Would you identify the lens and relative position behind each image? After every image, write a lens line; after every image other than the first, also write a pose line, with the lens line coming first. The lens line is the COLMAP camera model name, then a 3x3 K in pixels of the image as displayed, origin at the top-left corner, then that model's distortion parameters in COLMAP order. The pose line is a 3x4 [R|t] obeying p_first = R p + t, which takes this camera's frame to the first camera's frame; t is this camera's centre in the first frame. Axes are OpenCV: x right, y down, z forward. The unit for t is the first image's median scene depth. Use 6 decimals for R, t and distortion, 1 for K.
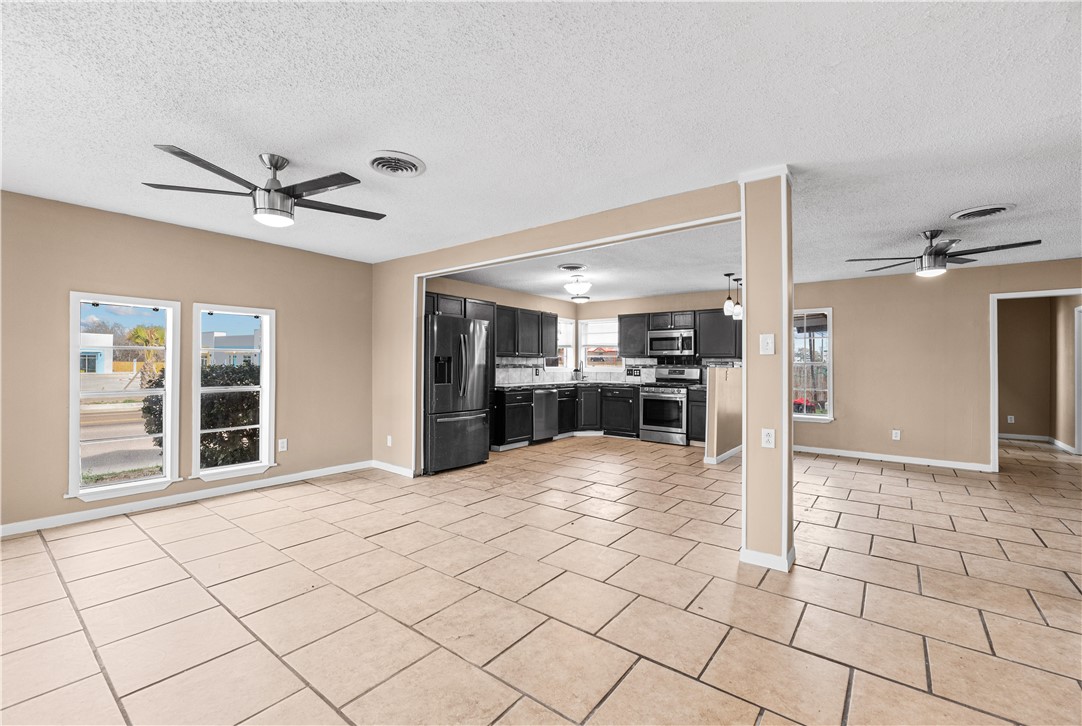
lens RADIAL K [[460.5, 0, 525.1], [0, 460.5, 360.9], [0, 0, 1]] dist [0.000330, 0.000029]
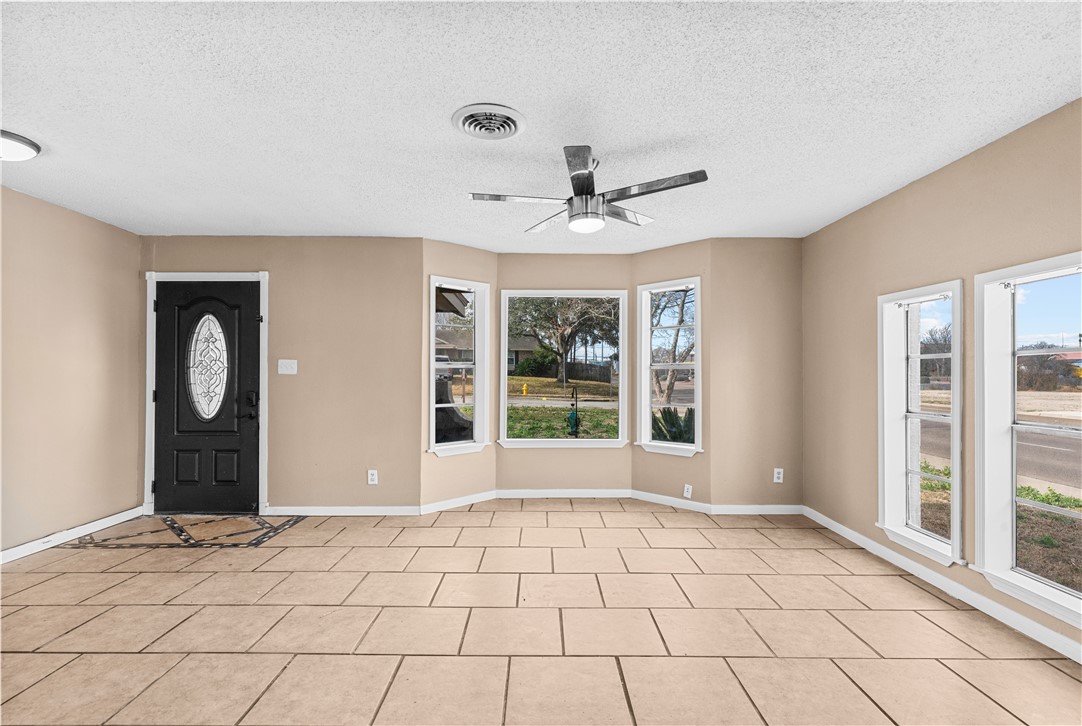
lens RADIAL K [[529.6, 0, 541.0], [0, 529.6, 363.0], [0, 0, 1]] dist [0.002430, 0.000448]
pose [[-0.775532, -0.013846, -0.631156, 0.084027], [-0.002022, 0.999809, -0.019449, 0.000428], [0.631305, -0.013807, -0.775412, 0.674967]]
